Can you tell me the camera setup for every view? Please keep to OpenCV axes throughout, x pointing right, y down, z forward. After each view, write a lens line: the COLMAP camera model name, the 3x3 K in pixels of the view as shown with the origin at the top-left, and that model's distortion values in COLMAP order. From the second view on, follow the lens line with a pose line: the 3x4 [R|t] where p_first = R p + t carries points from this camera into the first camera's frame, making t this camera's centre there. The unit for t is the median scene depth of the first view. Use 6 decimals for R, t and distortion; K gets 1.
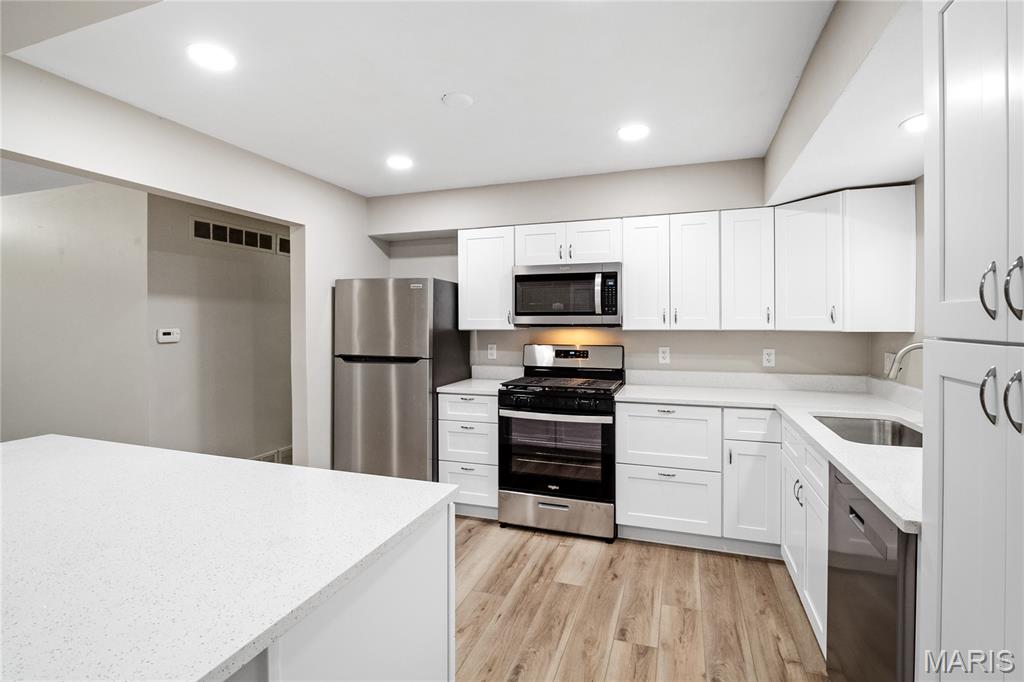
lens RADIAL K [[482.5, 0, 503.9], [0, 482.5, 318.5], [0, 0, 1]] dist [-0.005474, -0.002667]
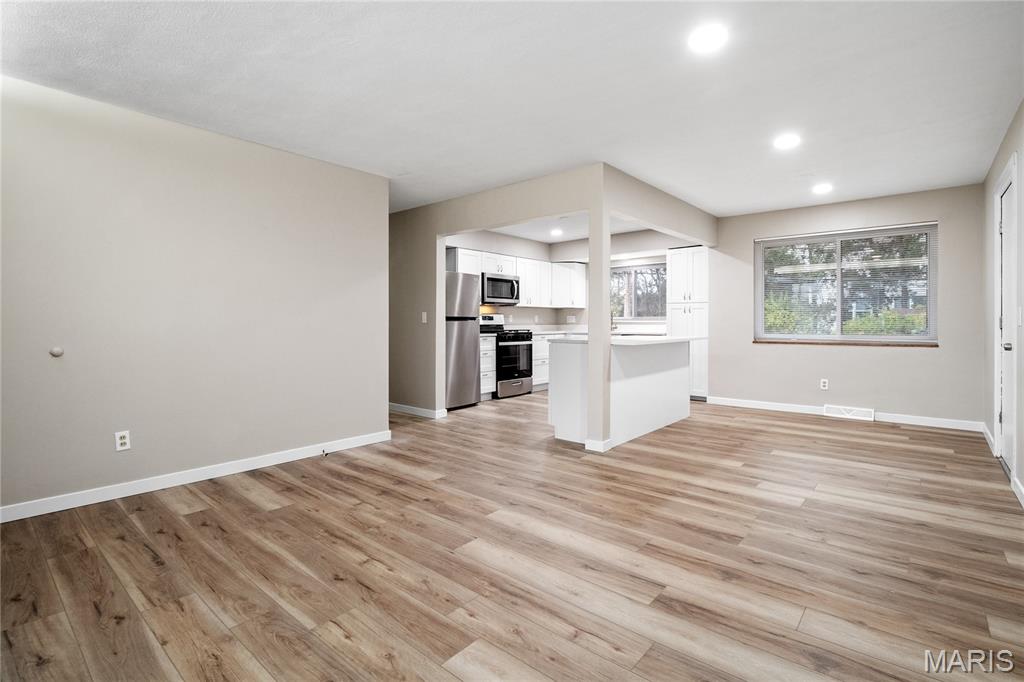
lens RADIAL K [[482.5, 0, 521.5], [0, 482.5, 332.4], [0, 0, 1]] dist [-0.005474, -0.002667]
pose [[0.345227, -0.020957, 0.938285, -2.121413], [-0.008212, 0.999645, 0.025349, 0.100488], [-0.938483, -0.016457, 0.344933, 0.210101]]
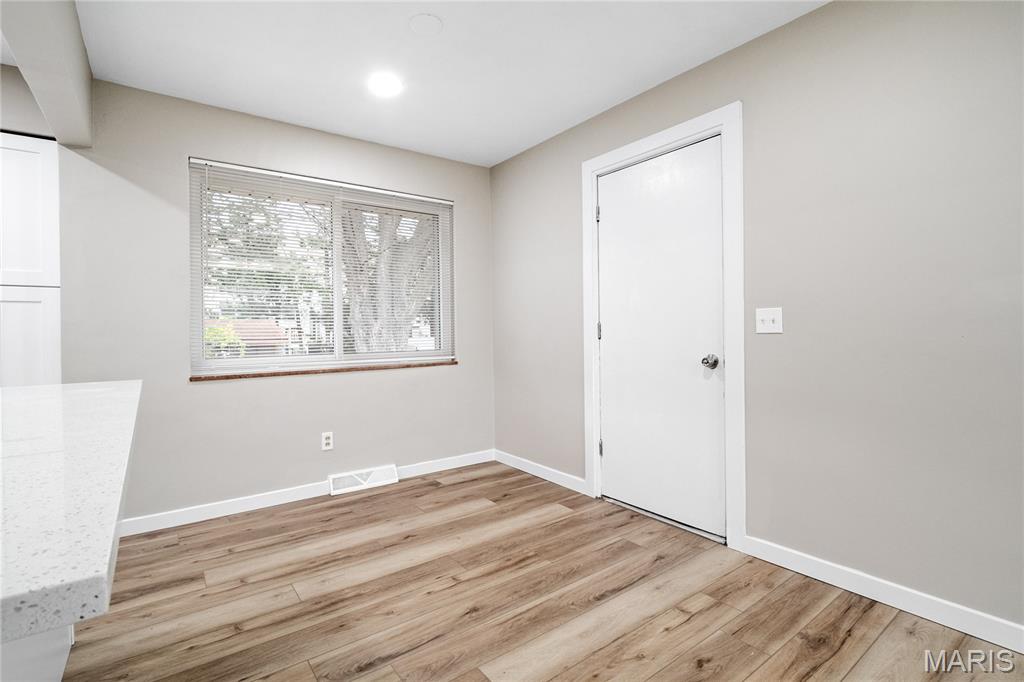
lens RADIAL K [[482.5, 0, 507.5], [0, 482.5, 331.9], [0, 0, 1]] dist [-0.005474, -0.002667]
pose [[-0.826990, 0.009524, 0.562135, -0.887761], [0.008207, 0.999954, -0.004868, 0.102840], [-0.562156, 0.000588, -0.827031, 0.421552]]
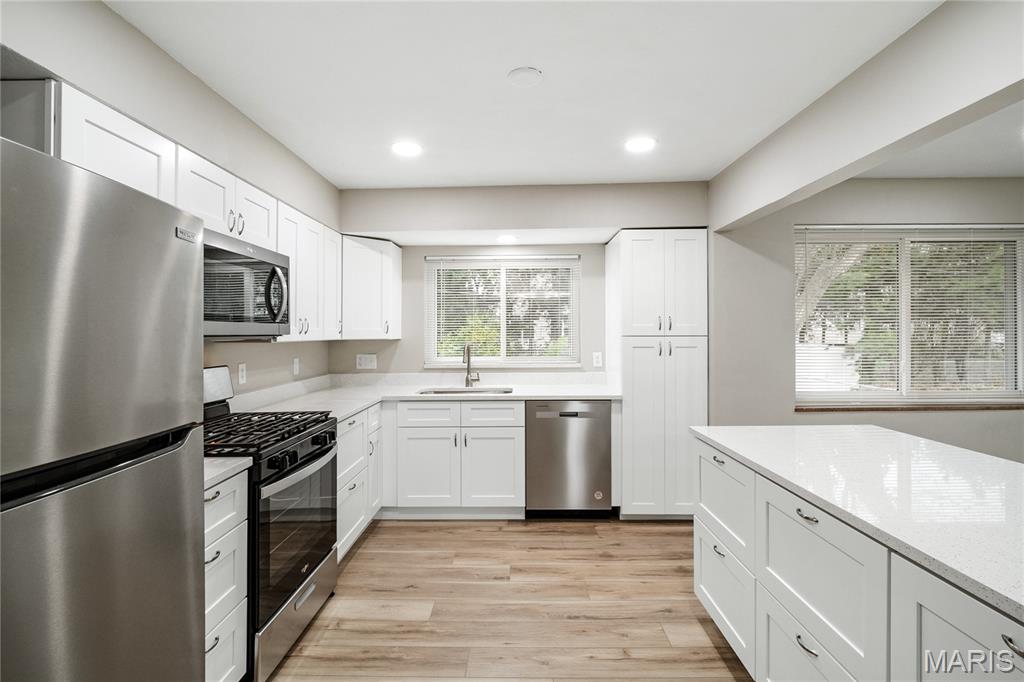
lens RADIAL K [[482.5, 0, 516.6], [0, 482.5, 332.4], [0, 0, 1]] dist [-0.005474, -0.002667]
pose [[-0.326635, 0.003276, 0.945145, -0.699057], [-0.004962, 0.999974, -0.005181, 0.010621], [-0.945137, -0.006382, -0.326611, 0.996628]]
